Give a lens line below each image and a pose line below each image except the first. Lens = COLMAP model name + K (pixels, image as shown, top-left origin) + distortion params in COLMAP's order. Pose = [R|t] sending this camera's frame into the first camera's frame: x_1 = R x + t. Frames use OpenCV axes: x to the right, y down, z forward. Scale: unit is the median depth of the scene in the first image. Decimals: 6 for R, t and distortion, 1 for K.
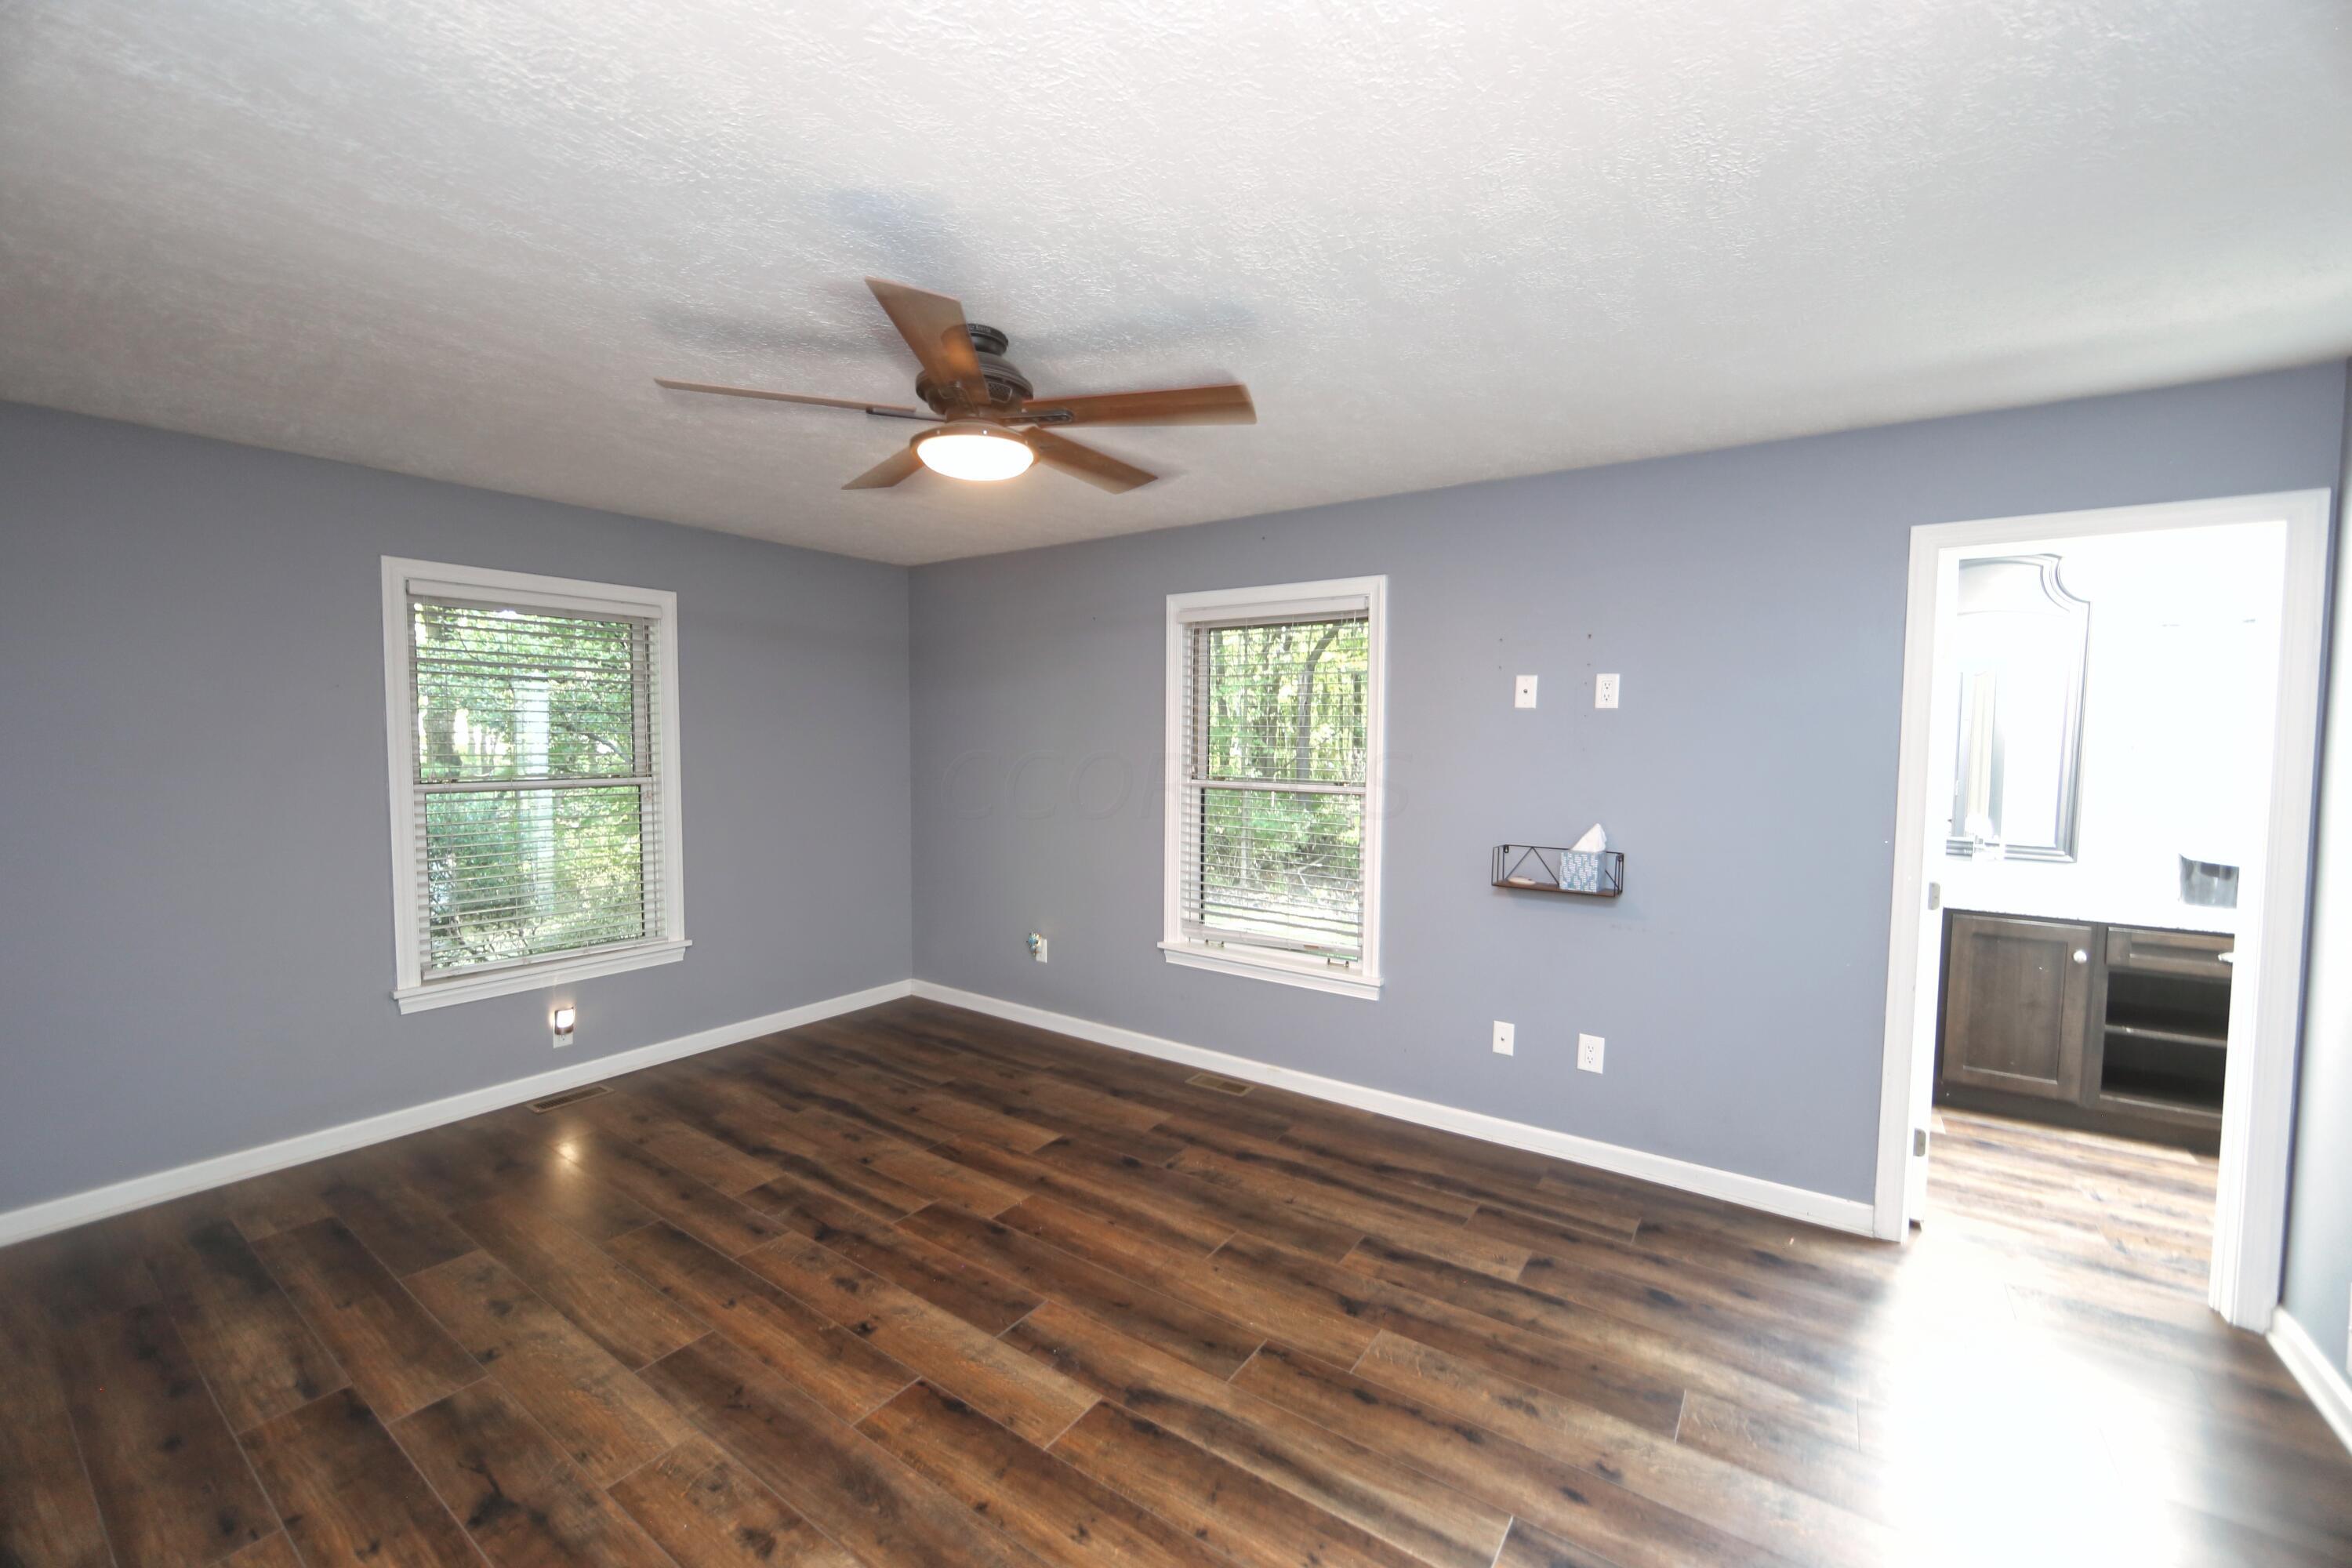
lens RADIAL K [[930.5, 0, 1183.9], [0, 930.5, 784.9], [0, 0, 1]] dist [-0.009030, 0.000549]
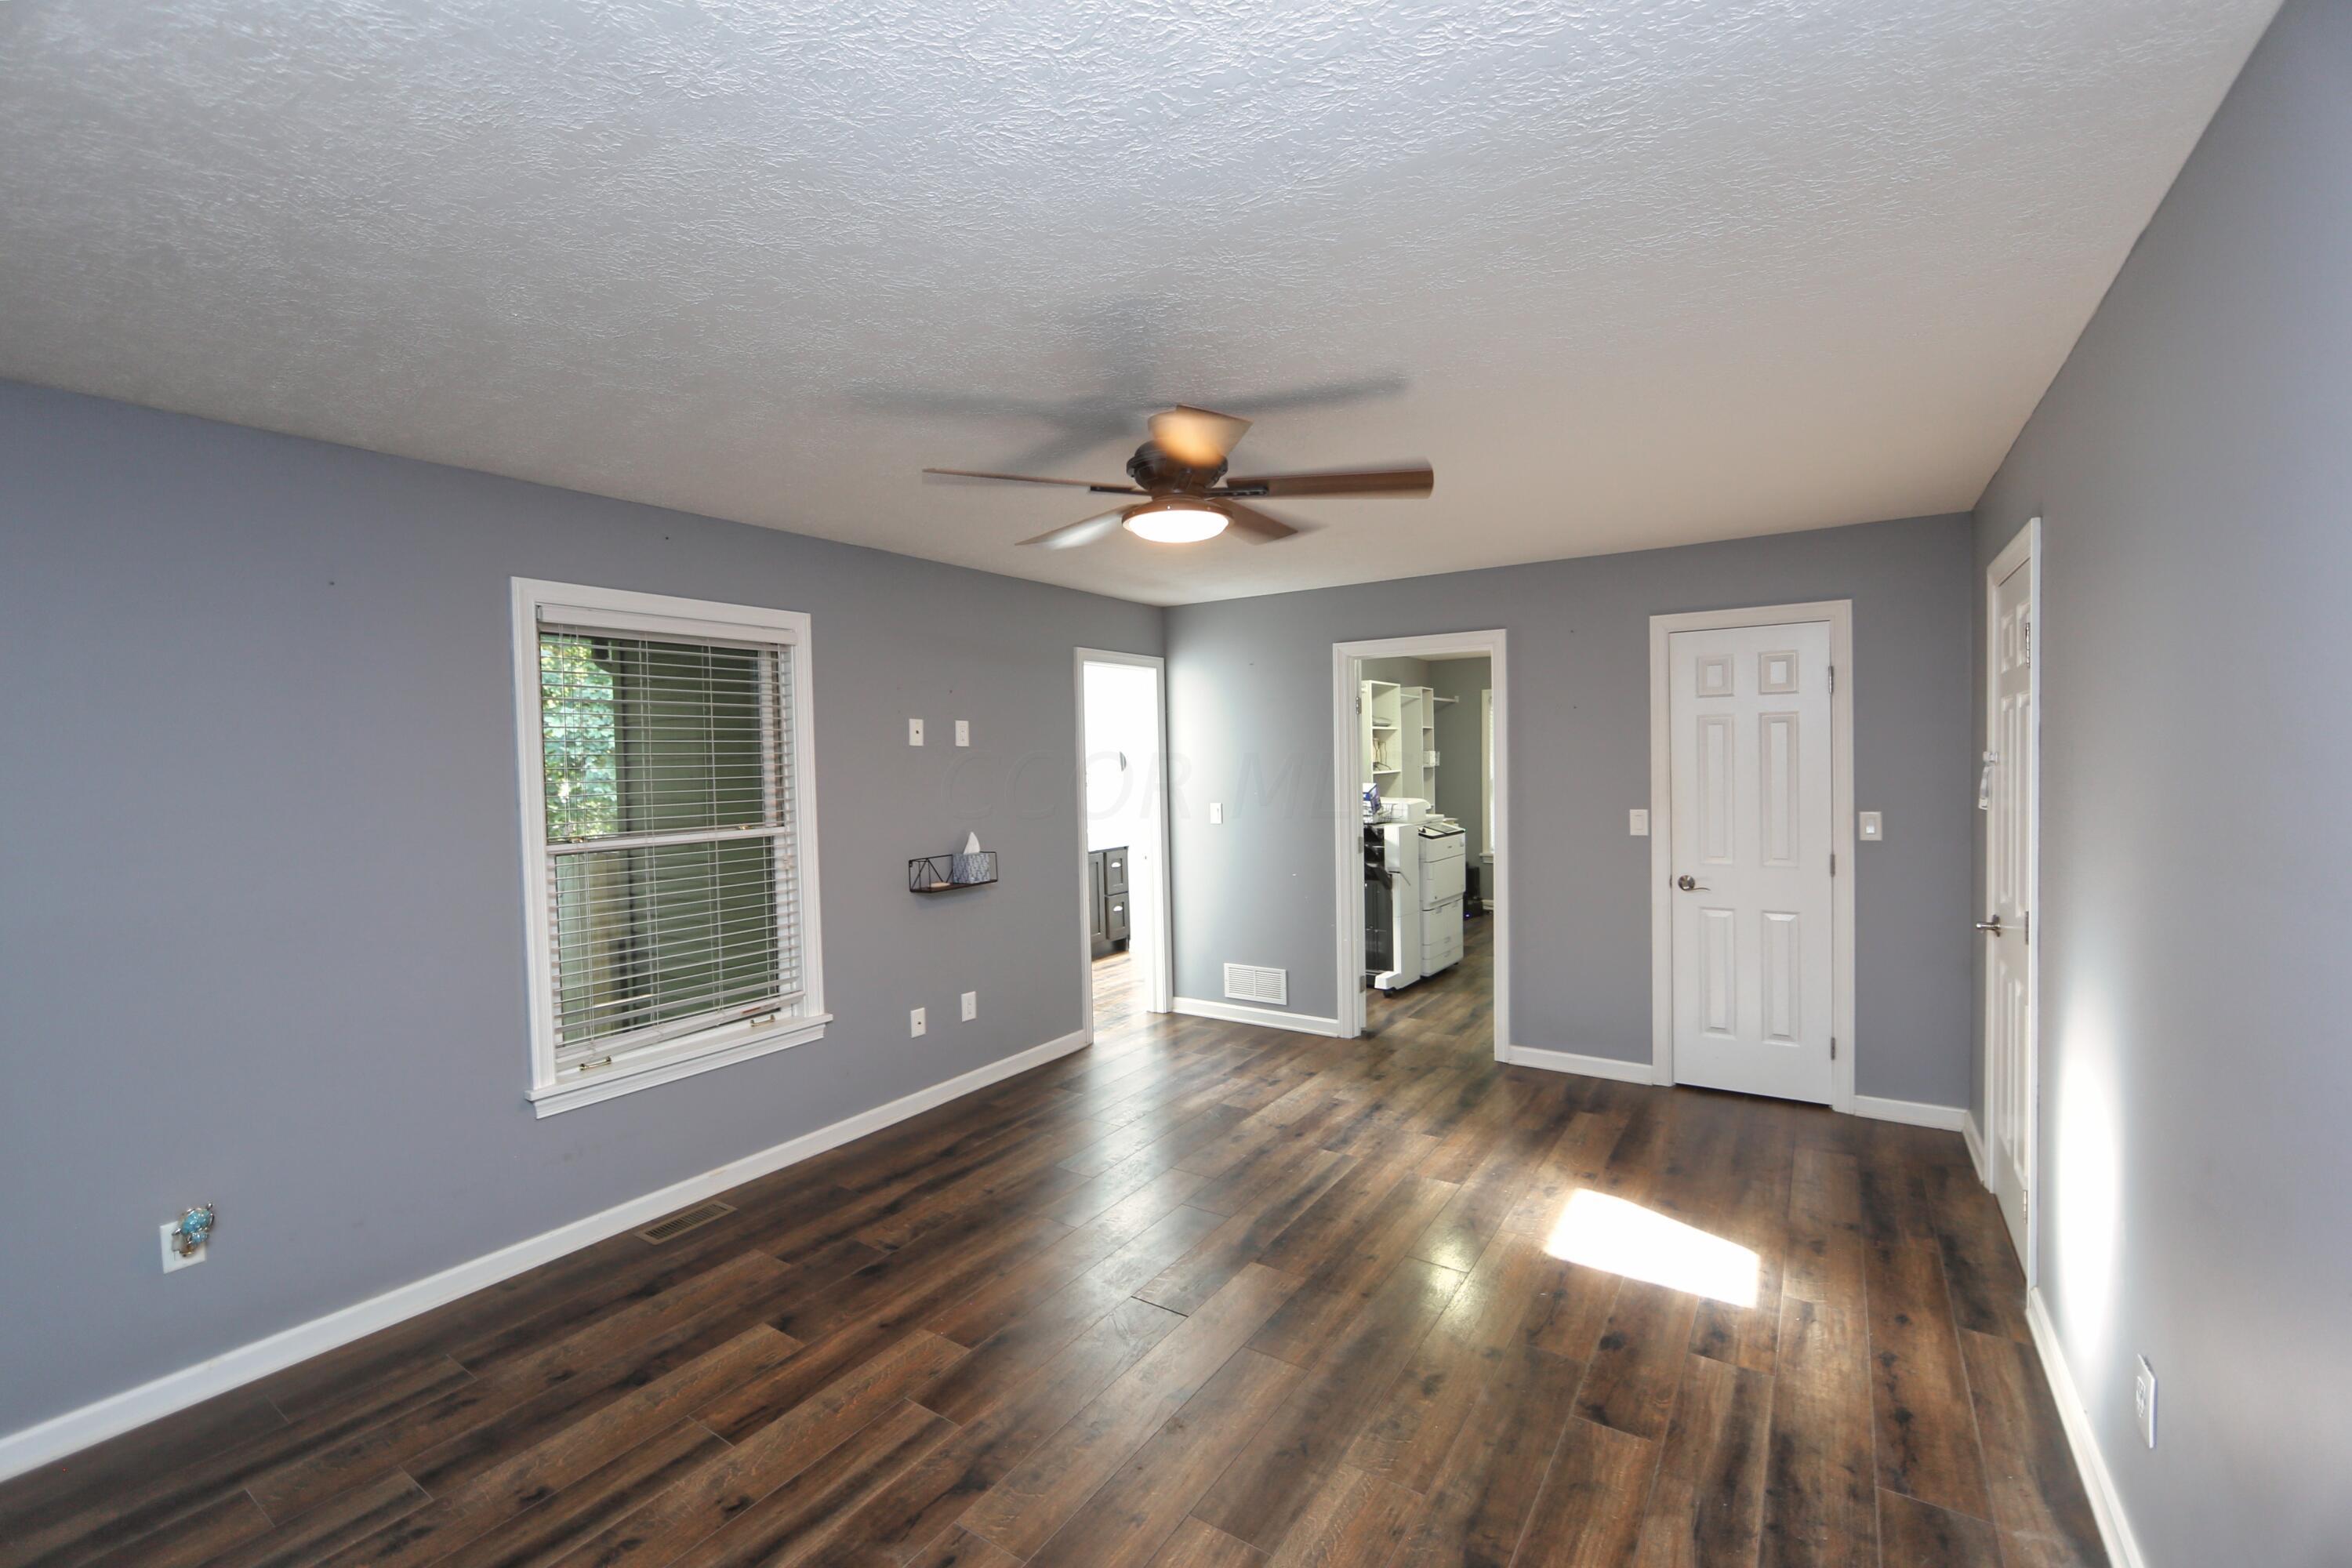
lens RADIAL K [[979.3, 0, 1188.4], [0, 979.3, 786.7], [0, 0, 1]] dist [-0.002845, -0.000021]
pose [[-0.021745, -0.038551, 0.999020, -1.140027], [0.074050, 0.996449, 0.040064, -0.066321], [-0.997017, 0.074849, -0.018813, 0.825548]]
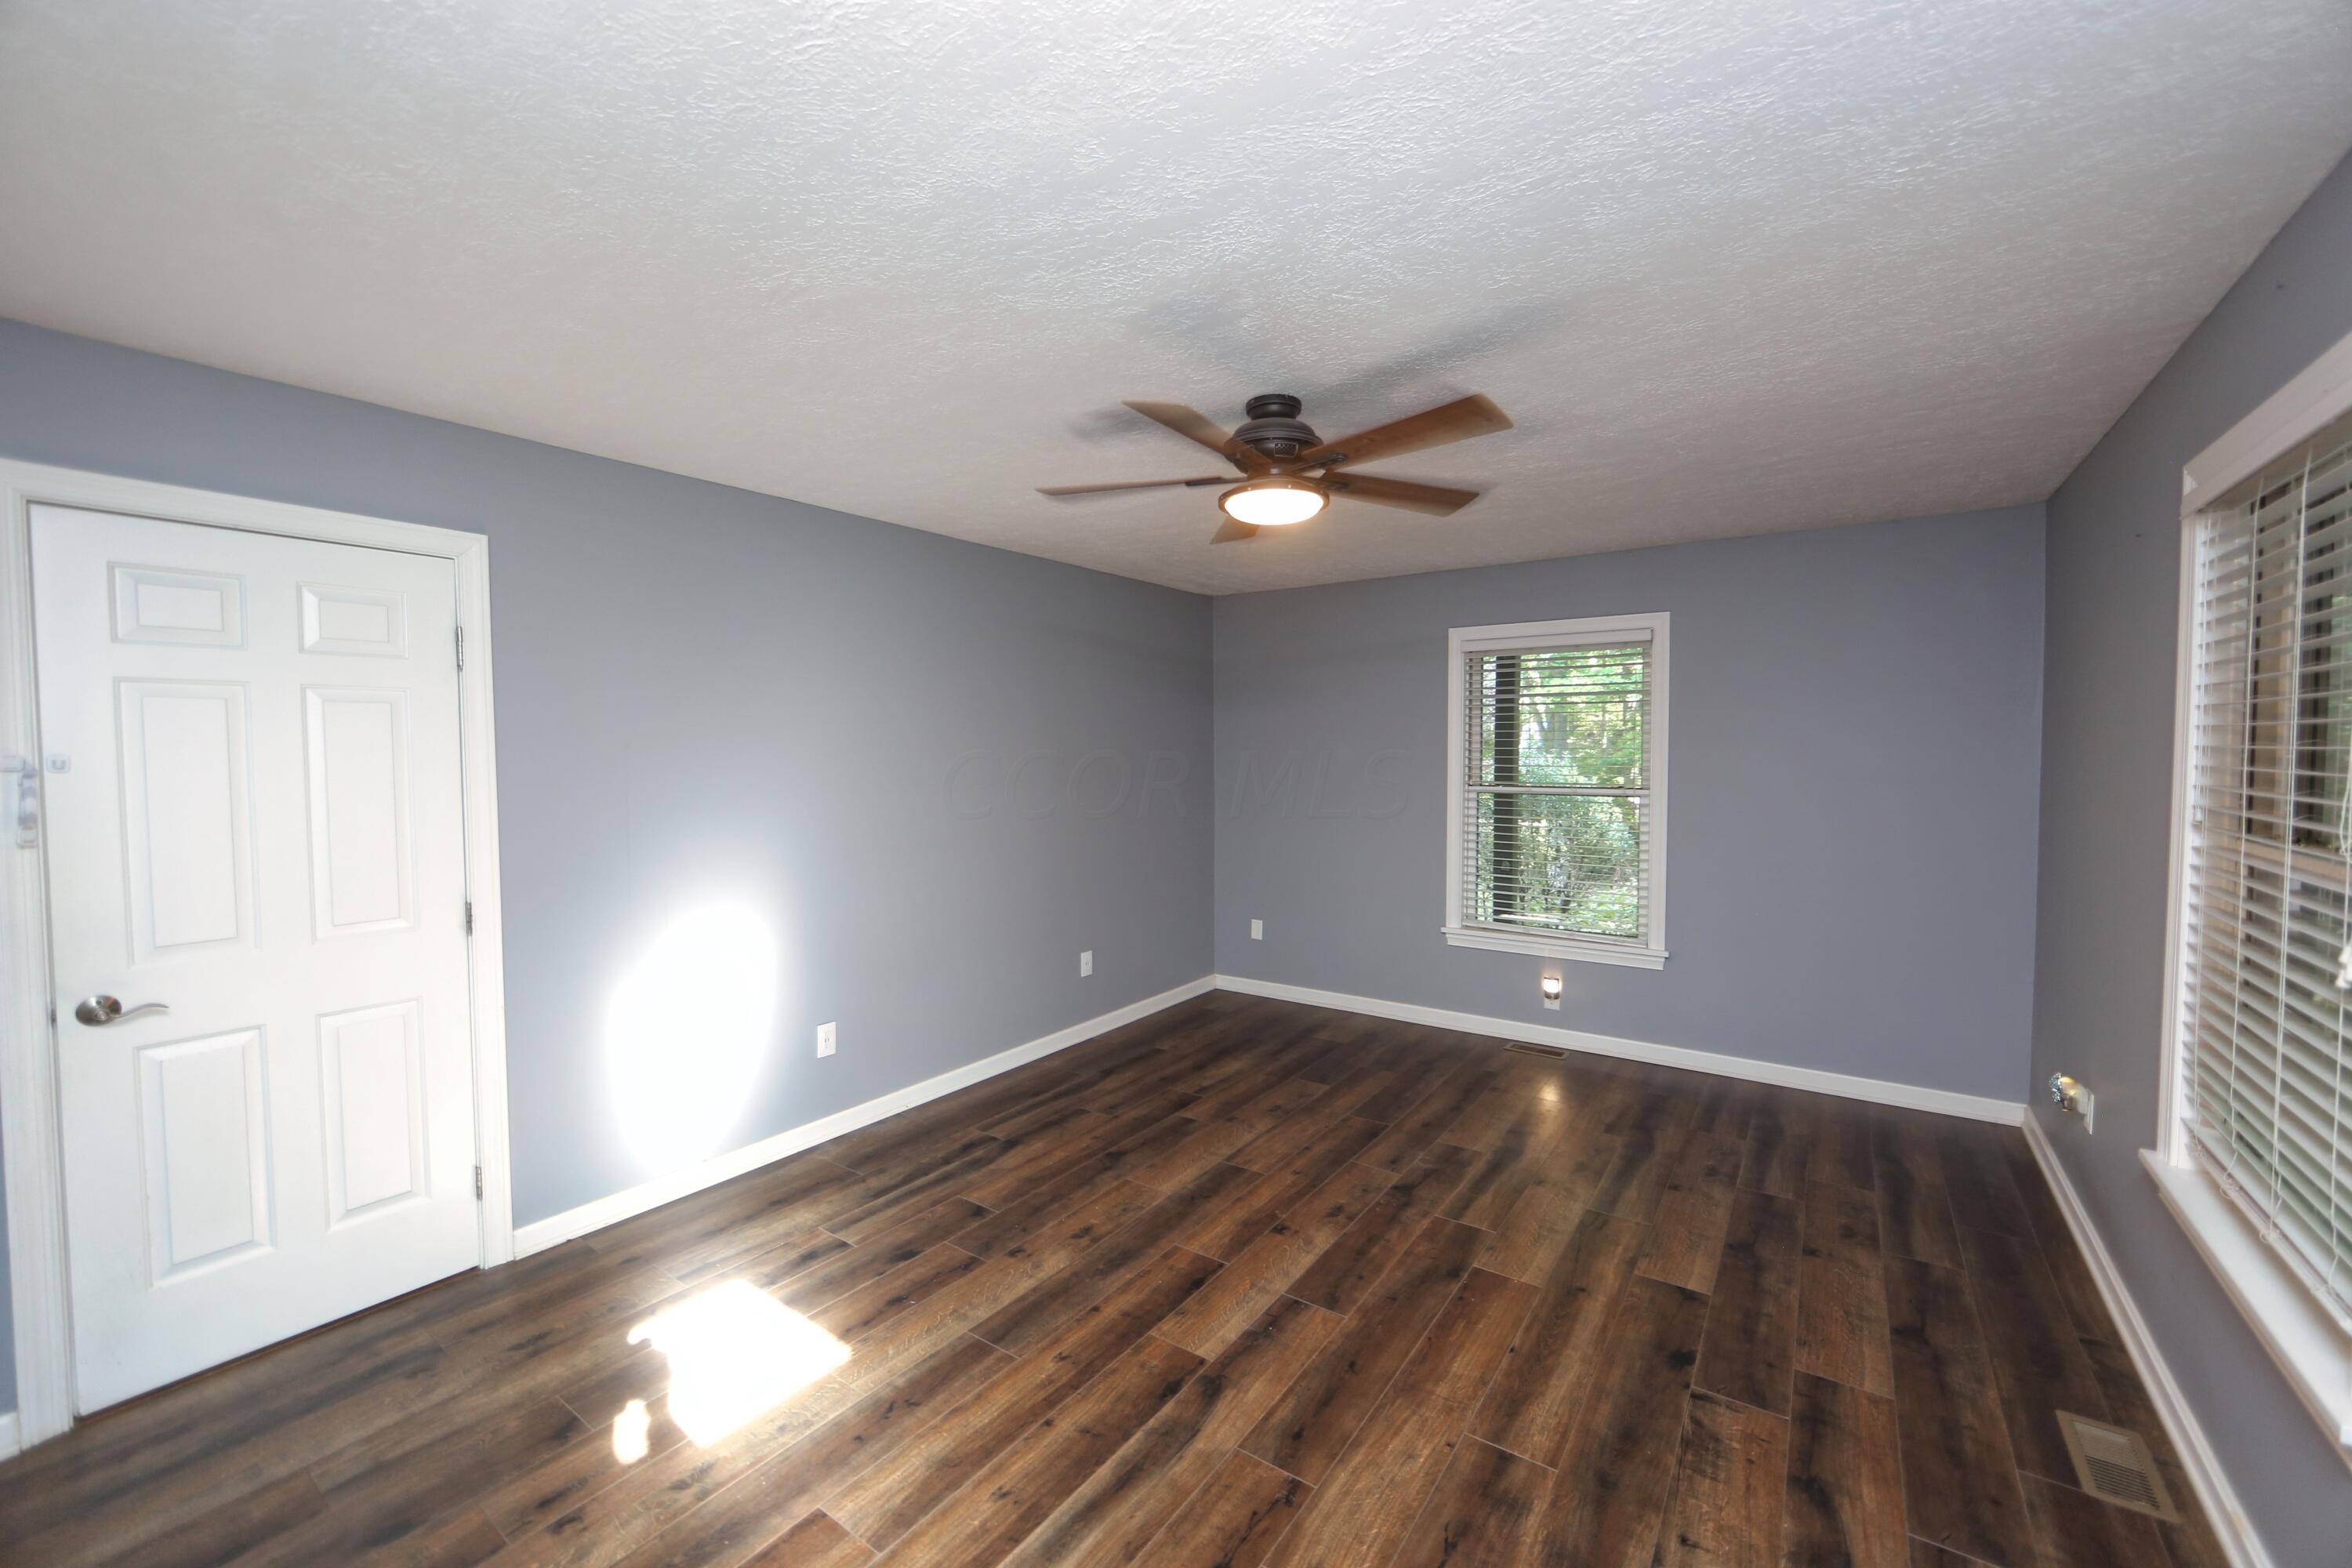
lens RADIAL K [[930.5, 0, 1183.9], [0, 930.5, 784.9], [0, 0, 1]] dist [-0.009030, 0.000549]
pose [[-0.012708, 0.030492, -0.999454, 0.751645], [-0.050152, 0.998258, 0.031093, -0.031498], [0.998661, 0.050519, -0.011157, 0.733134]]
